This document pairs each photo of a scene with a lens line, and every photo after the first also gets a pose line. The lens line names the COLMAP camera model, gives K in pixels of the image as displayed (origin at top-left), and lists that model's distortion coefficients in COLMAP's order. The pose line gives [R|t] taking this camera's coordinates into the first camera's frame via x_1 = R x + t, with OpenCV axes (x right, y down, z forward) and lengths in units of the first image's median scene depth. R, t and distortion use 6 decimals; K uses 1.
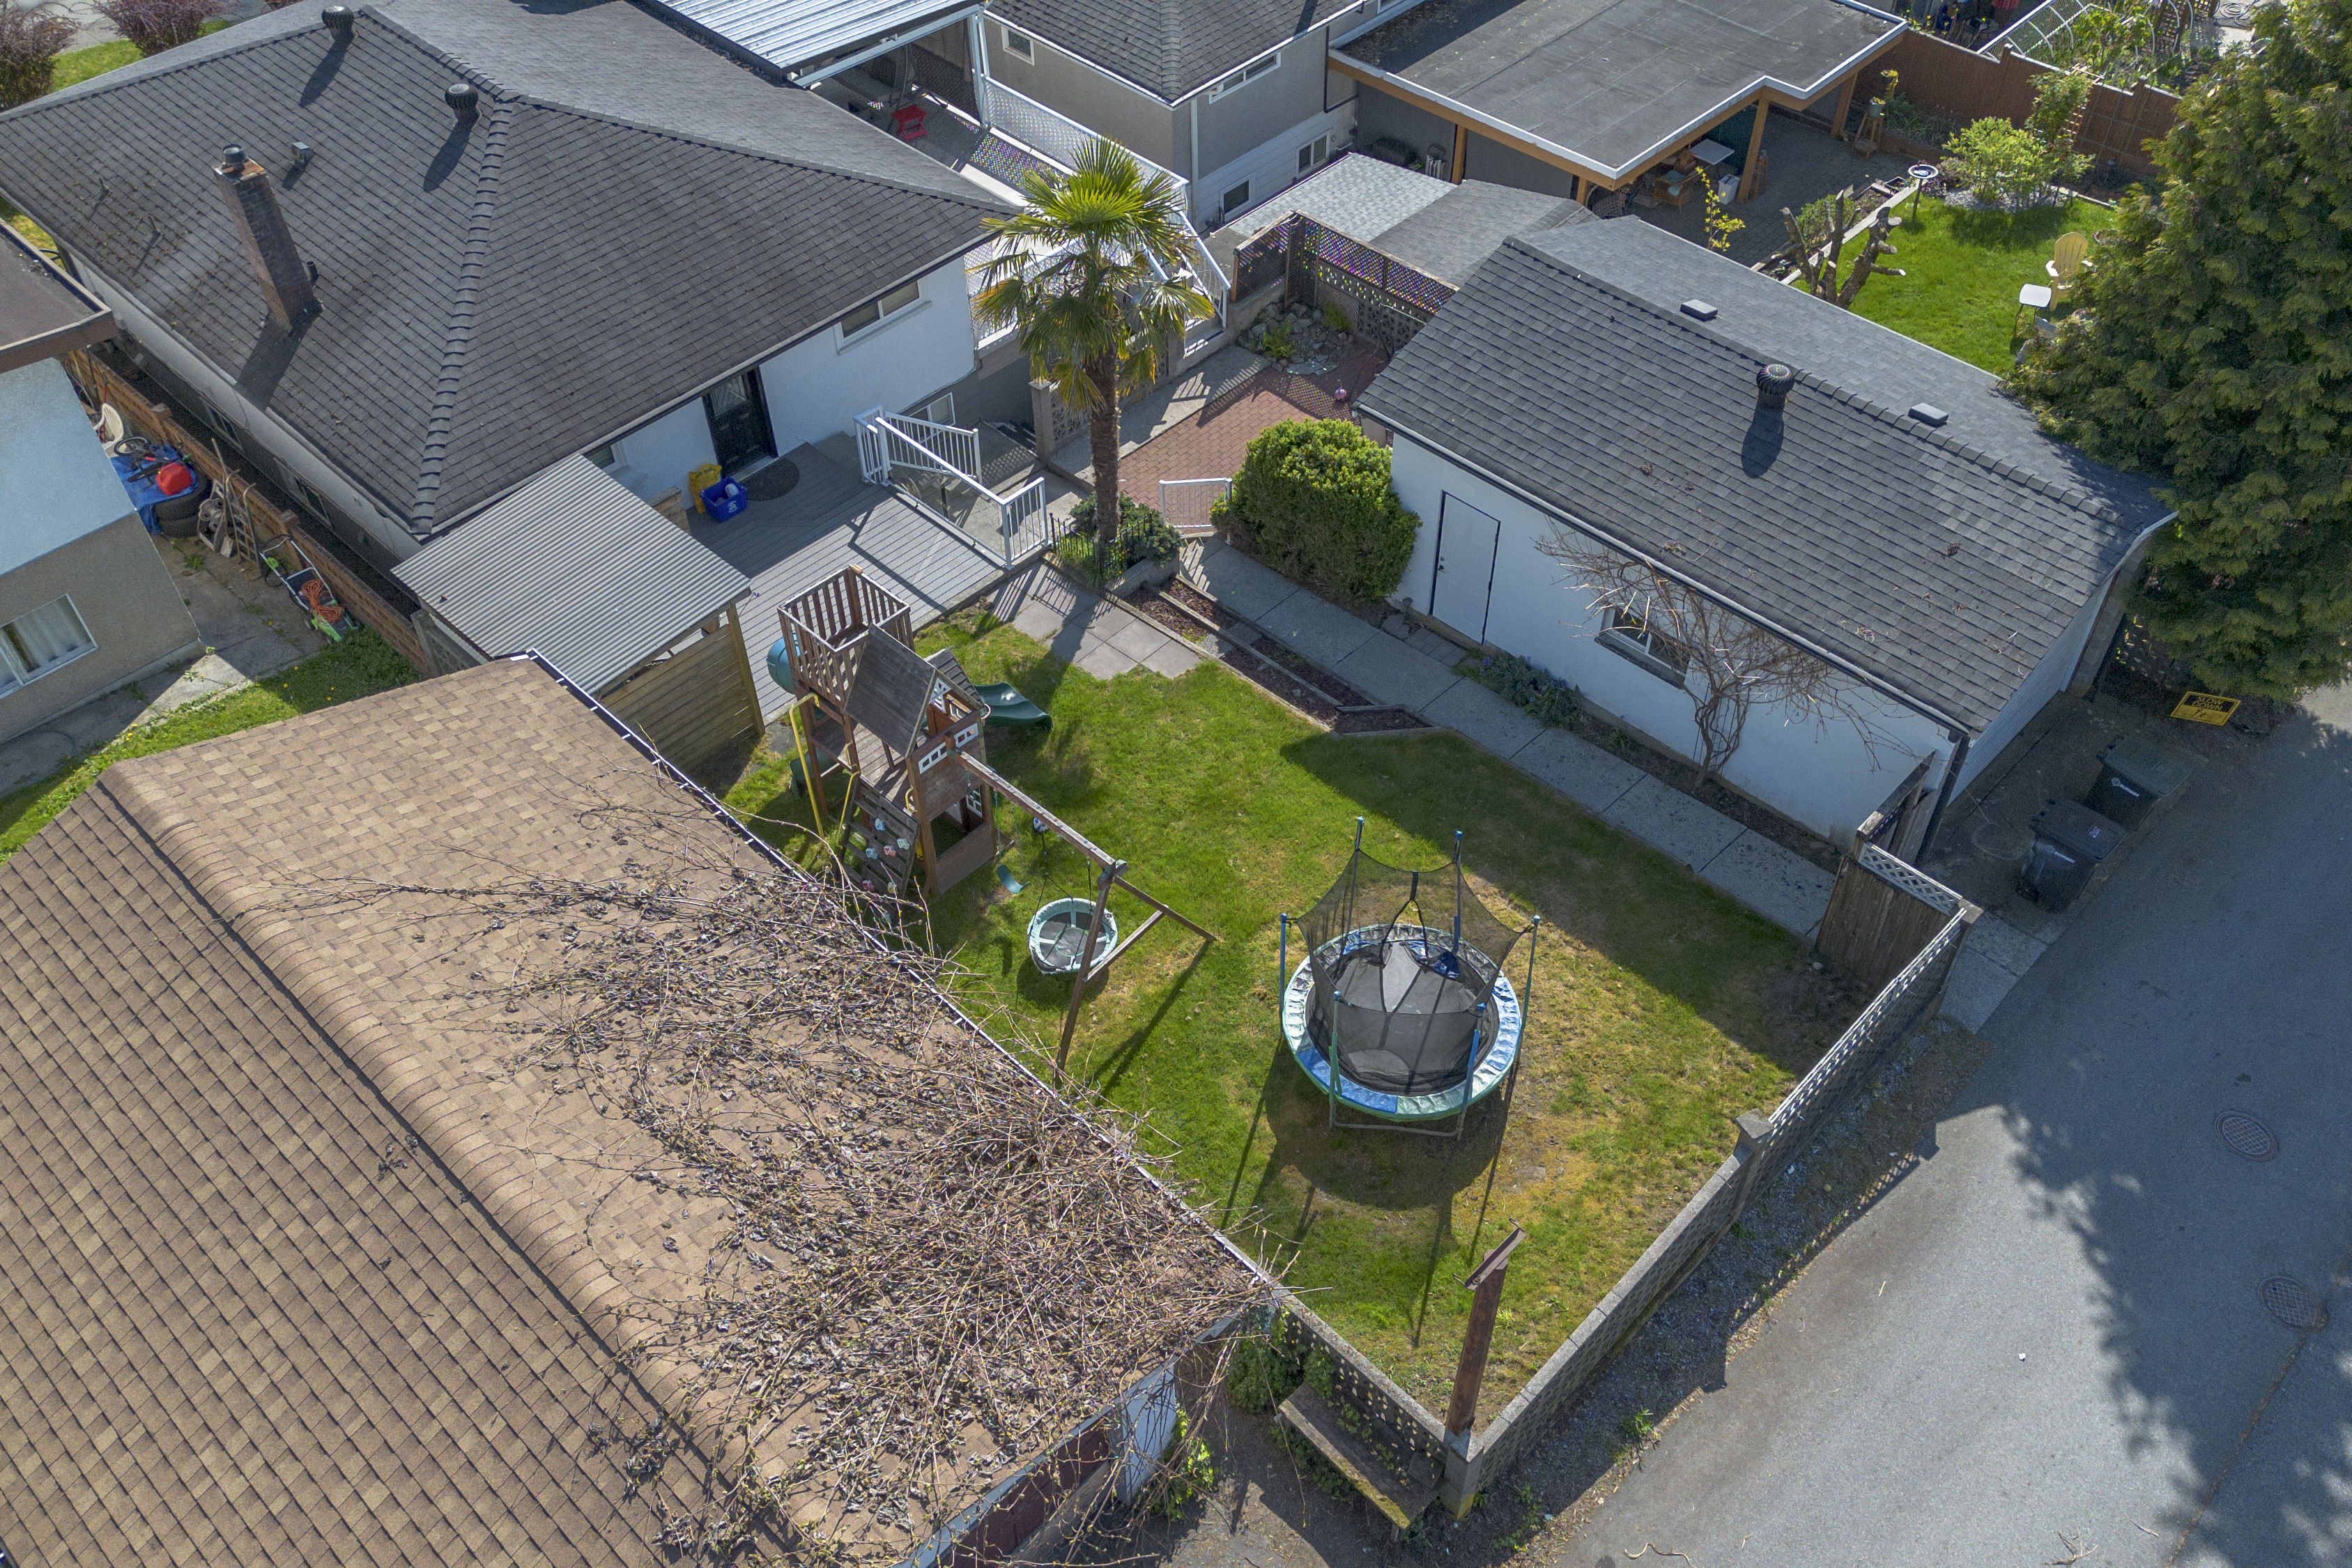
lens RADIAL K [[1981.5, 0, 1205.7], [0, 1981.5, 753.1], [0, 0, 1]] dist [0.071996, -0.068631]
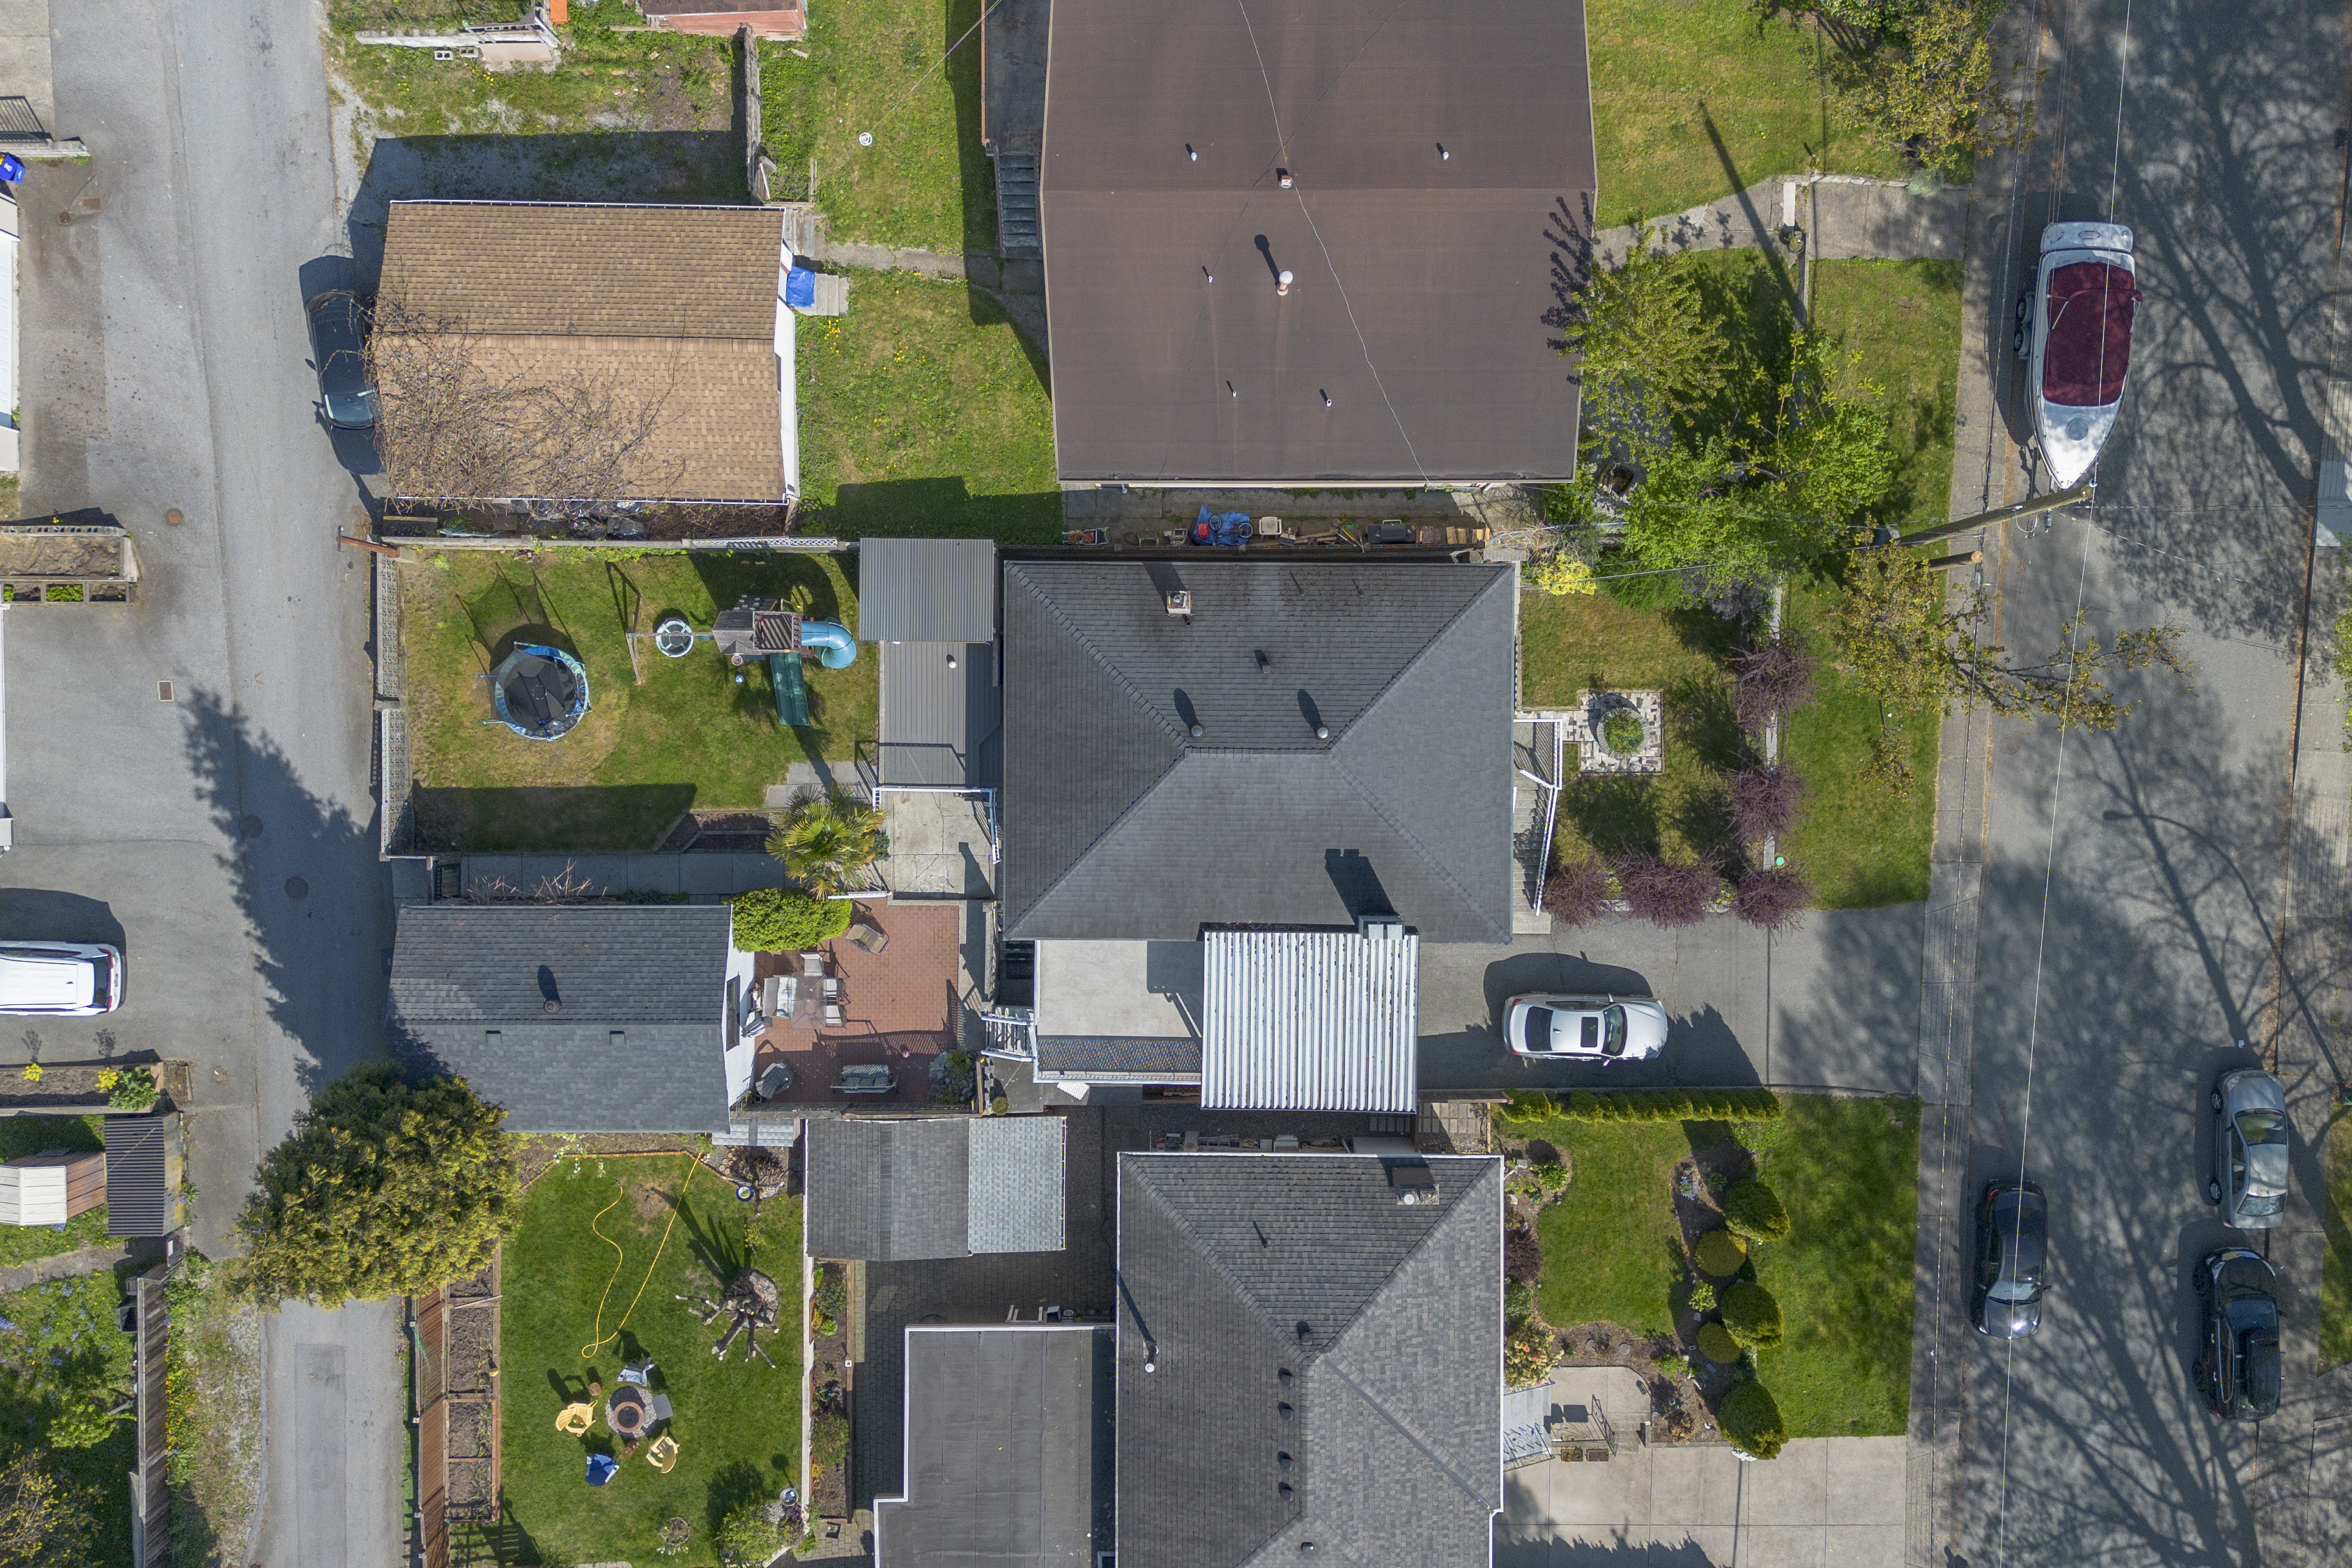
lens RADIAL K [[1981.5, 0, 1208.8], [0, 1981.5, 790.6], [0, 0, 1]] dist [0.071996, -0.068631]
pose [[-0.726101, 0.687380, 0.016915, -0.470328], [-0.492355, -0.536948, 0.685036, -2.068282], [0.479962, 0.489077, 0.728313, -0.393735]]
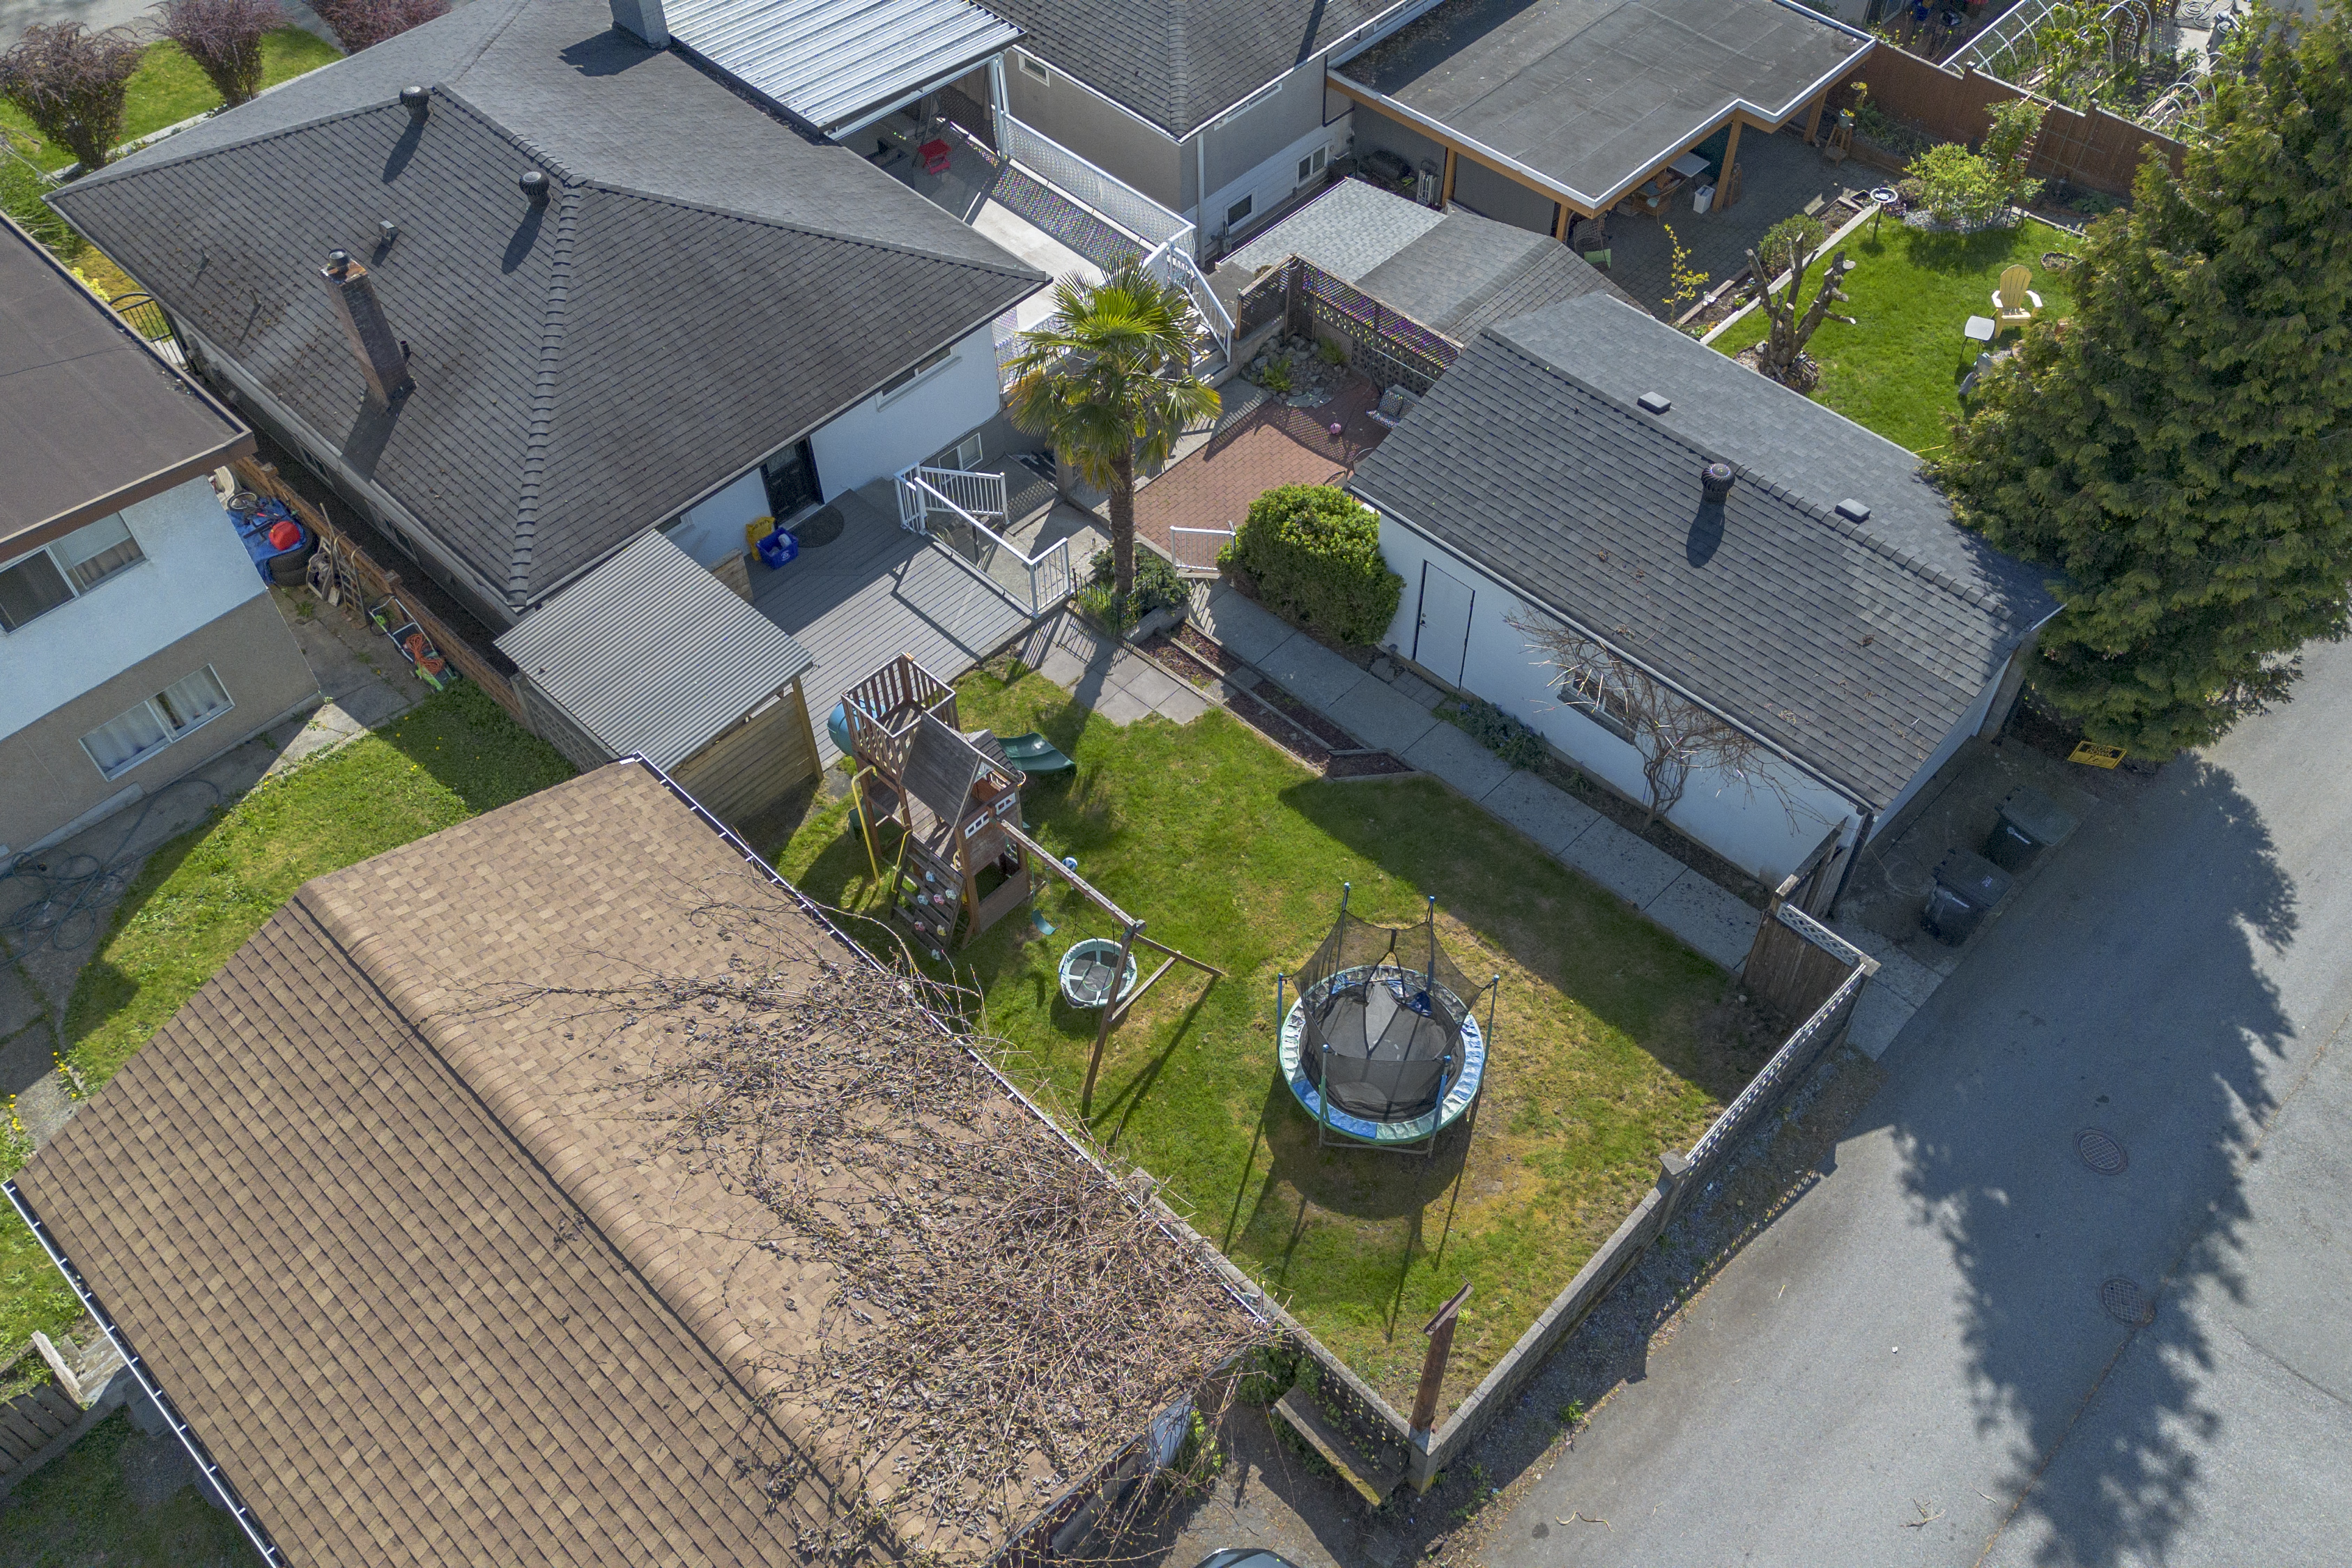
lens RADIAL K [[1981.5, 0, 1204.9], [0, 1981.5, 754.5], [0, 0, 1]] dist [0.071996, -0.068631]
pose [[0.999999, -0.000062, -0.001073, -0.003736], [0.000141, 0.997300, 0.073438, -0.122724], [0.001065, -0.073438, 0.997299, -0.145619]]
